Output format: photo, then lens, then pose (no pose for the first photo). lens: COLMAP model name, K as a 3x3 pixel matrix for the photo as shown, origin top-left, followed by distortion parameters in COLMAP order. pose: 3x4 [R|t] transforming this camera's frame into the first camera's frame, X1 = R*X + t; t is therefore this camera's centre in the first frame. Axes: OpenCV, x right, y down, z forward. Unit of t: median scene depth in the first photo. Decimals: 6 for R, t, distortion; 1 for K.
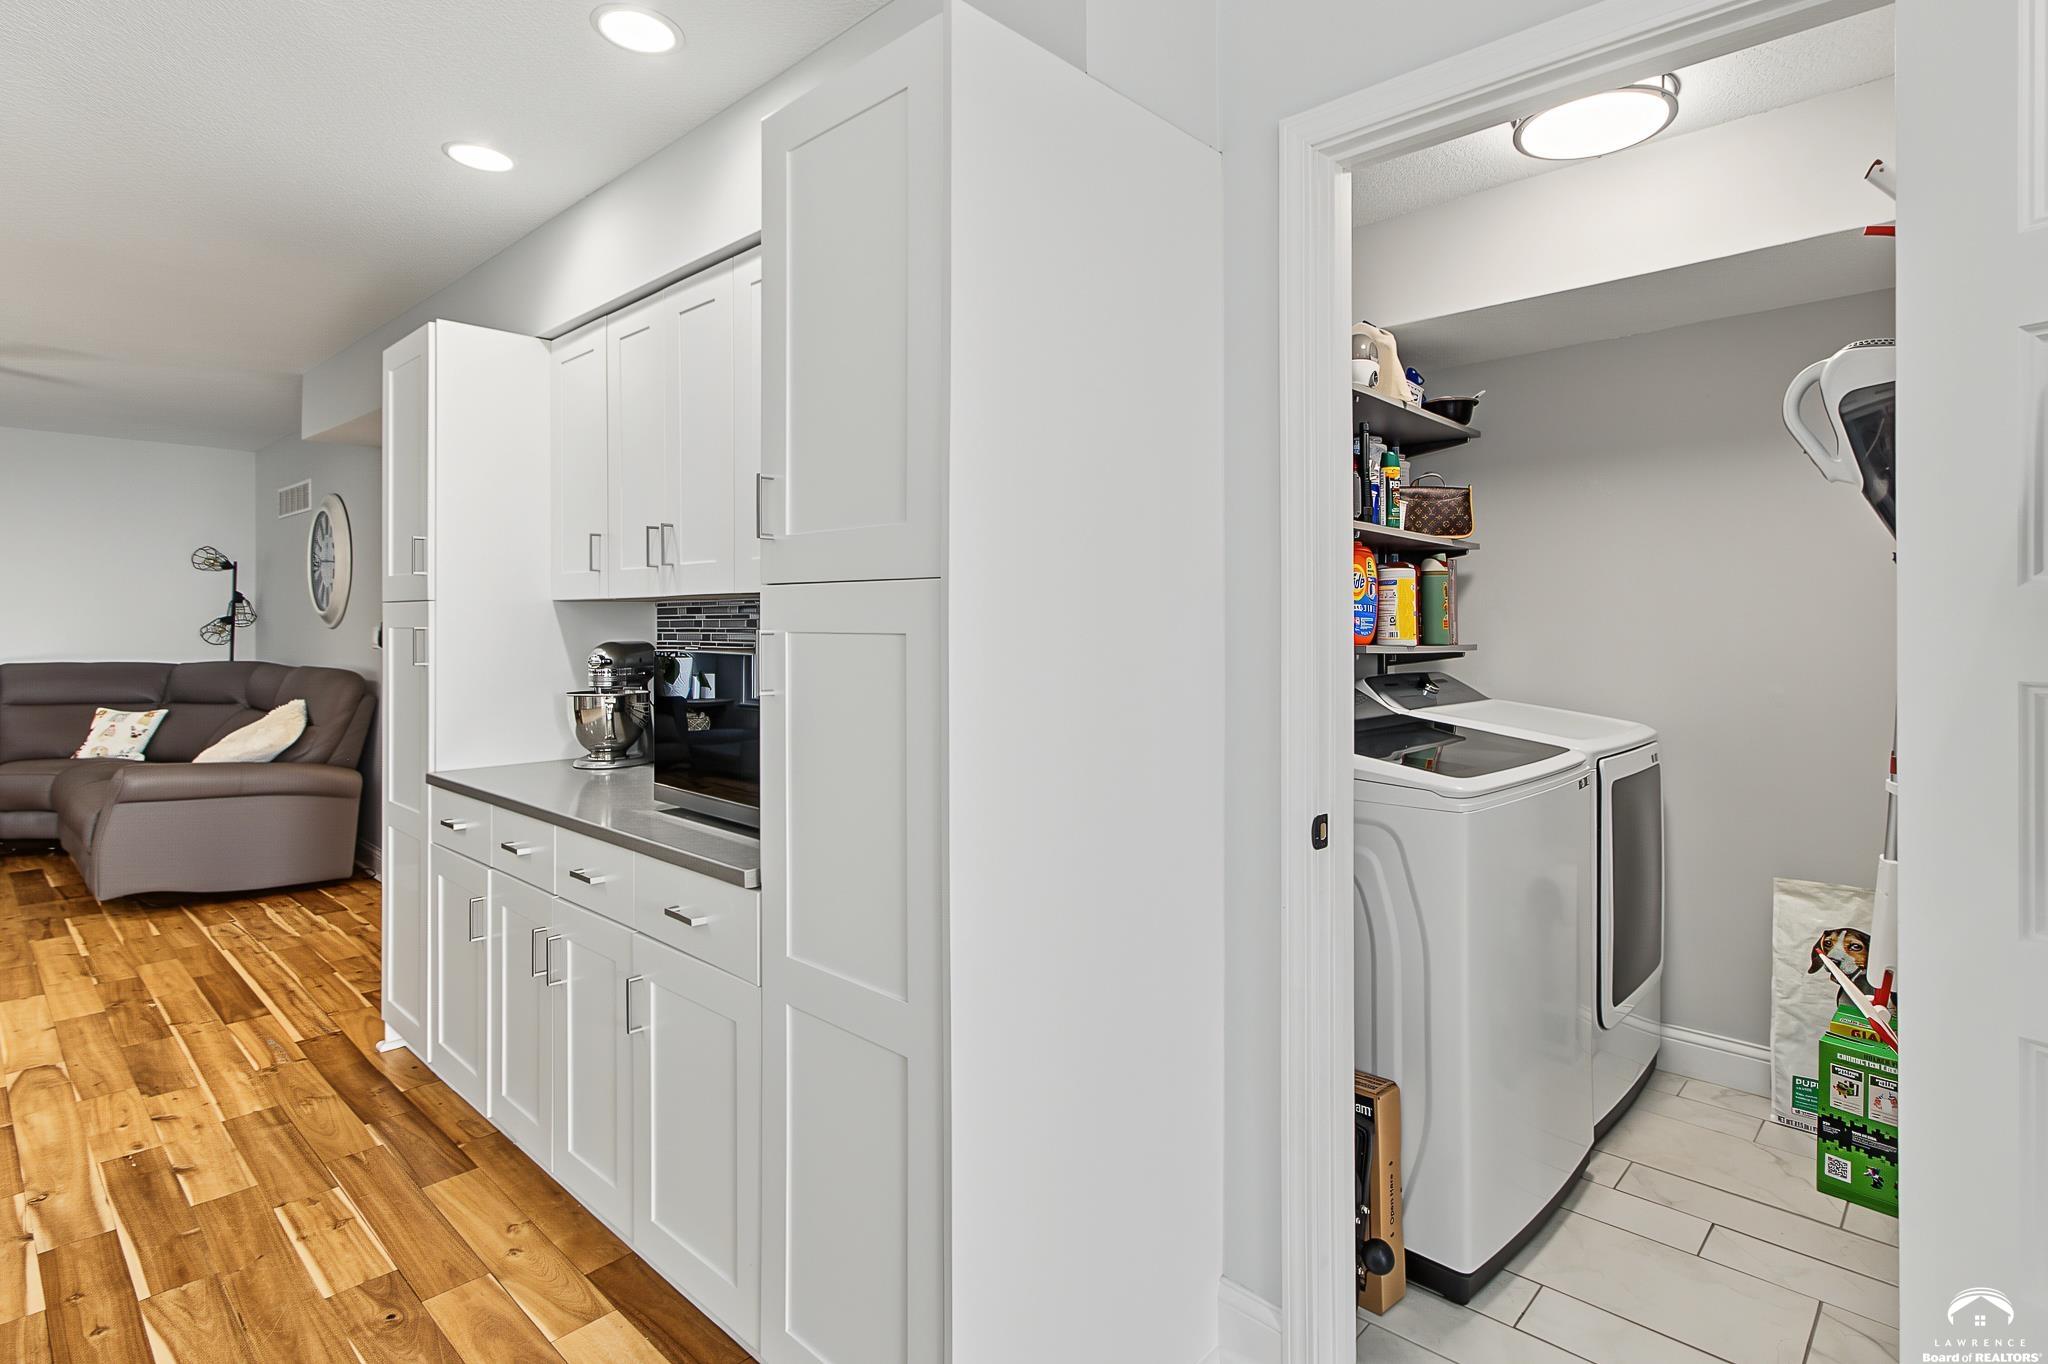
lens RADIAL K [[1022.1, 0, 1078.6], [0, 1022.1, 607.1], [0, 0, 1]] dist [0.006056, 0.000649]
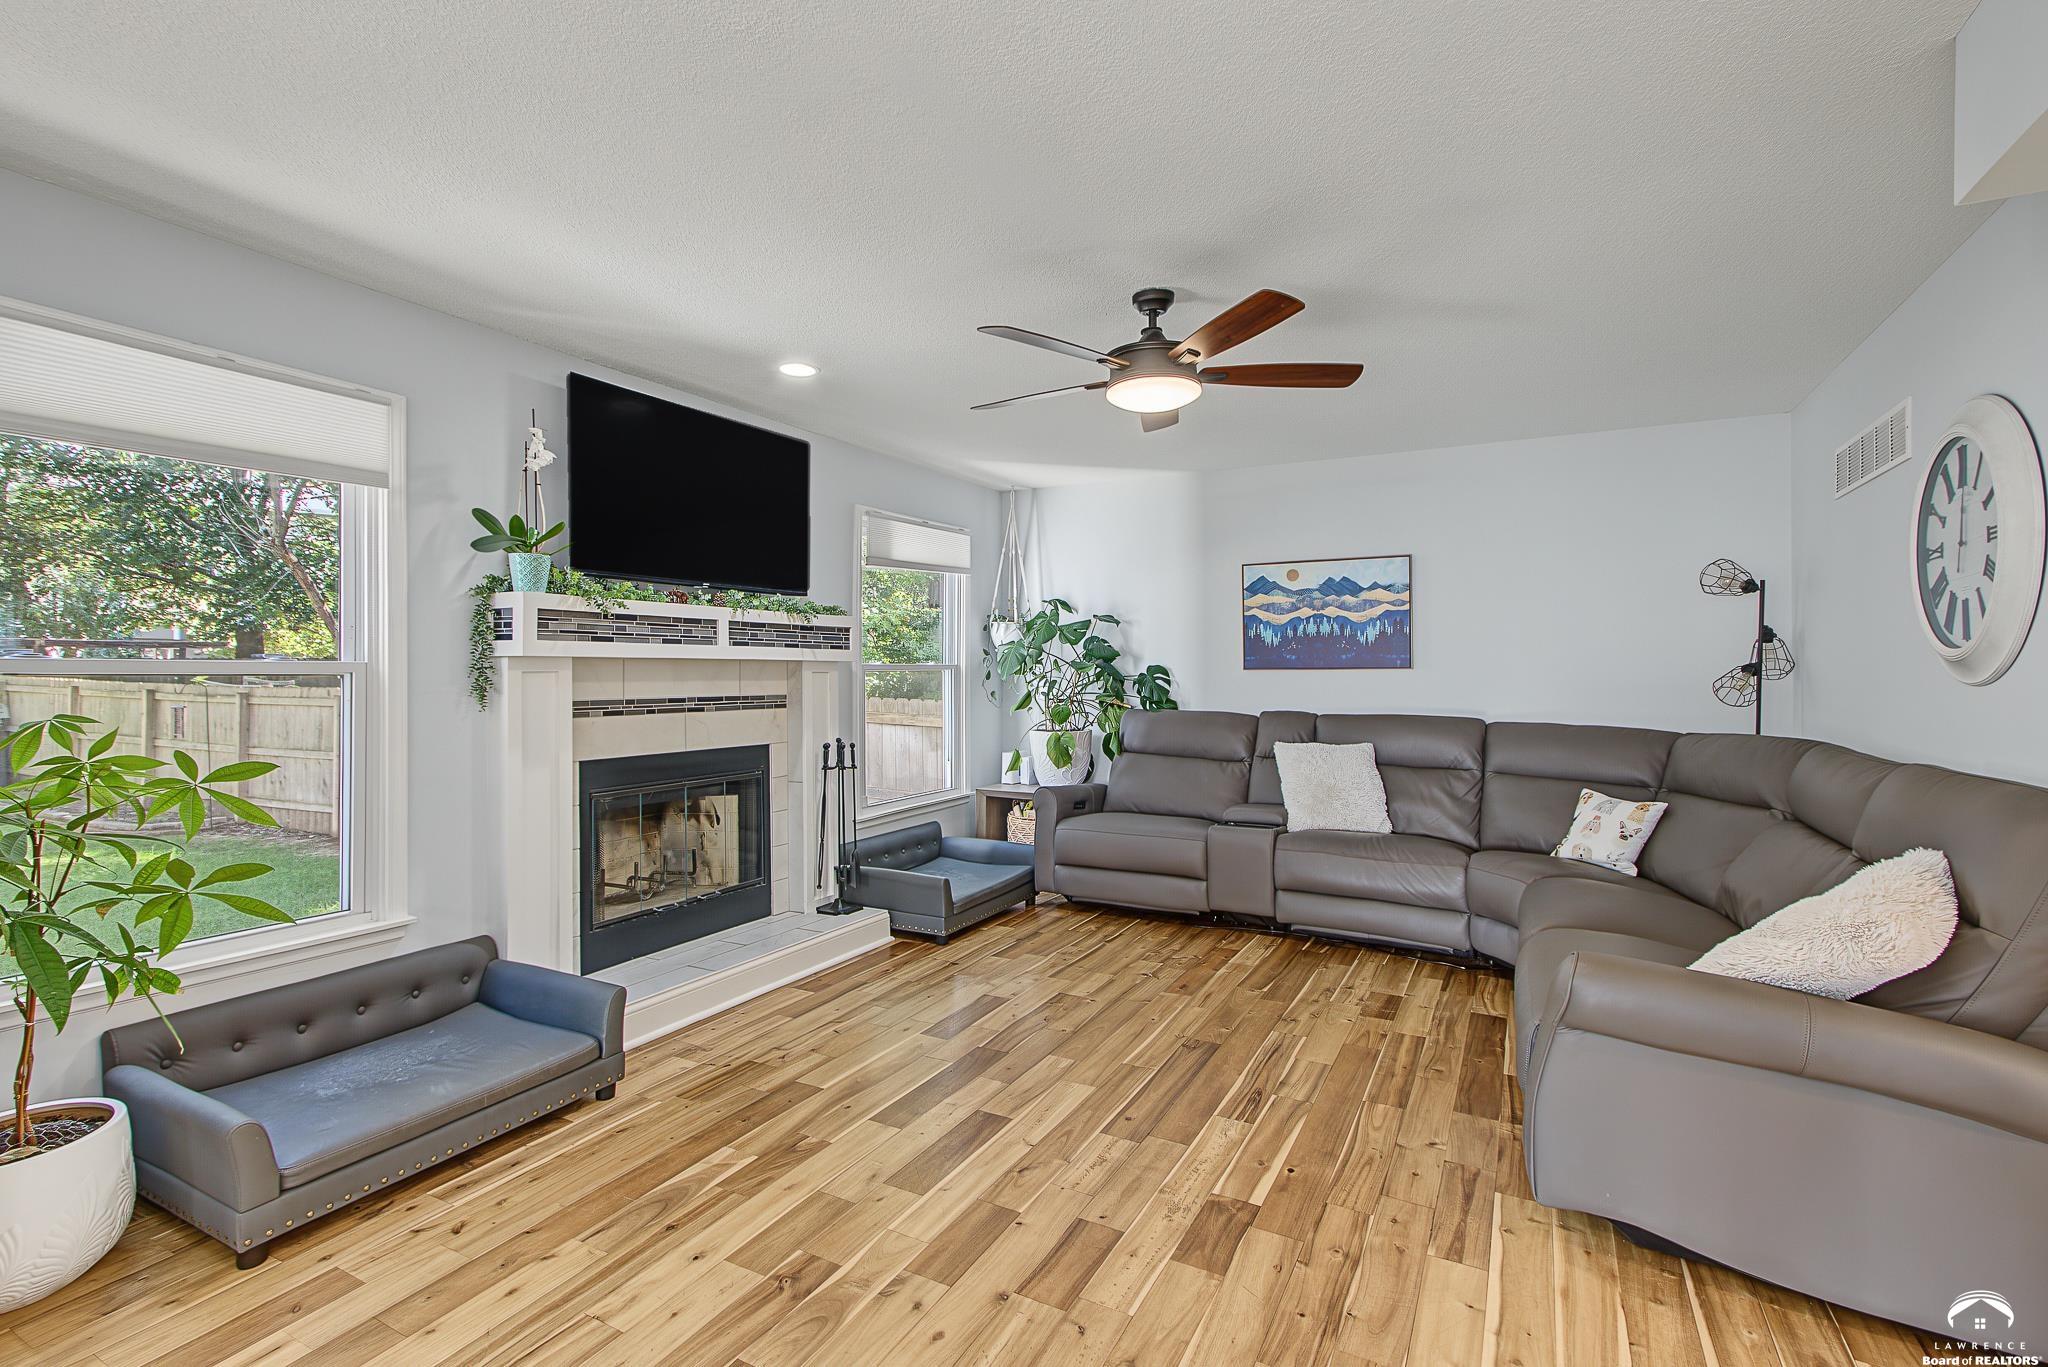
lens RADIAL K [[979.2, 0, 1008.2], [0, 979.2, 673.4], [0, 0, 1]] dist [-0.000549, 0.002924]
pose [[0.239530, 0.004749, -0.970877, -0.379900], [0.006631, 0.999957, 0.006527, 0.009170], [0.970866, -0.008001, 0.239488, 0.441650]]
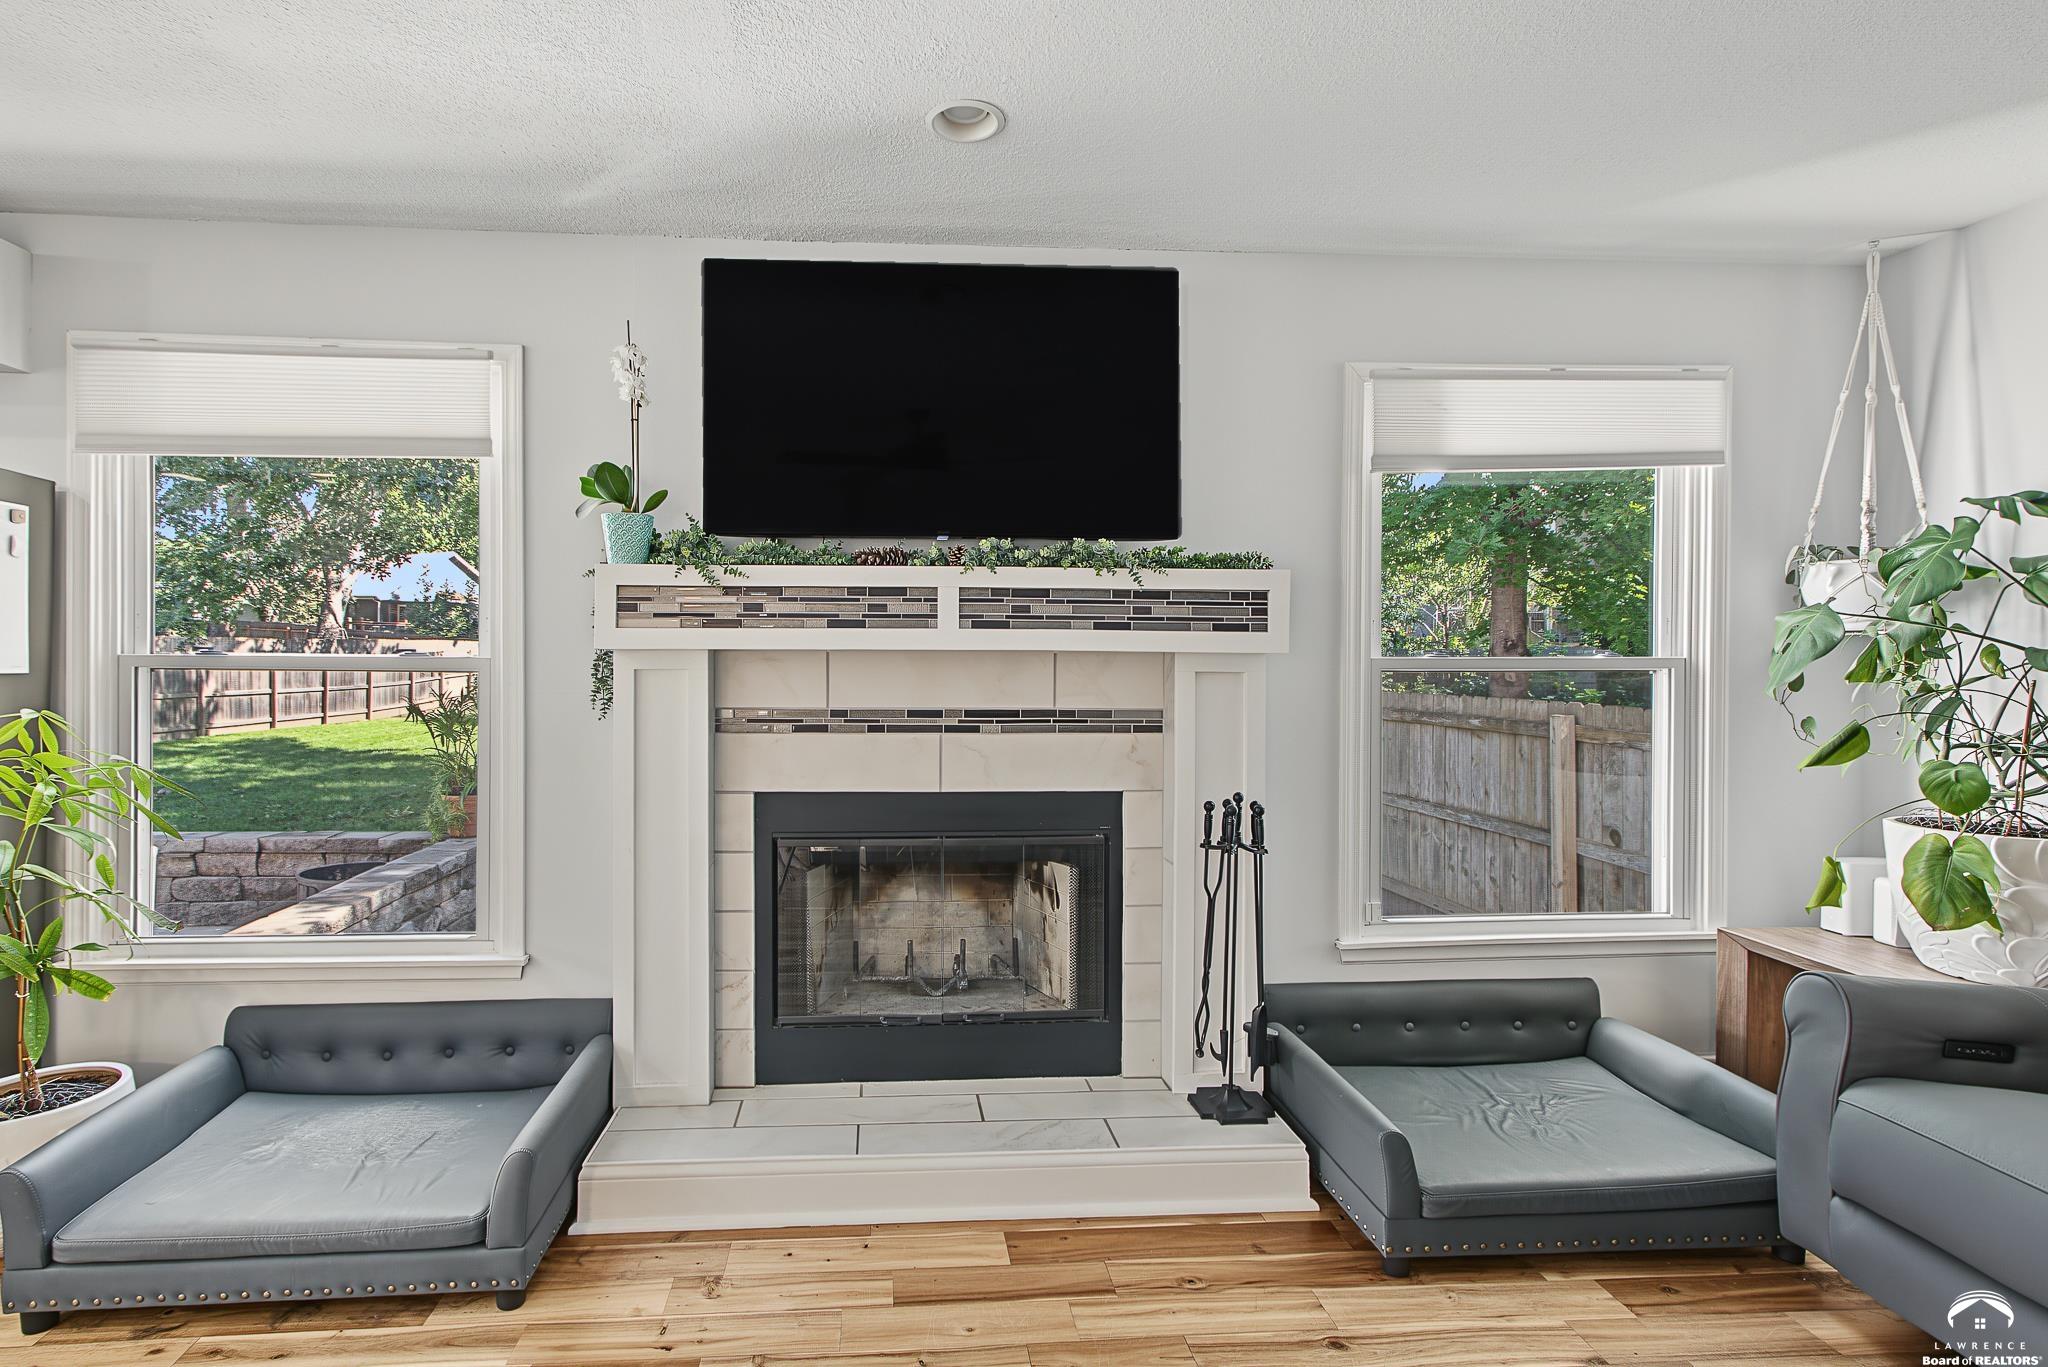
lens RADIAL K [[979.2, 0, 1027.8], [0, 979.2, 662.4], [0, 0, 1]] dist [-0.000549, 0.002924]
pose [[-0.690589, 0.001013, -0.723247, -0.781474], [0.003337, 0.999993, -0.001785, 0.008280], [0.723240, -0.003646, -0.690587, 0.714140]]
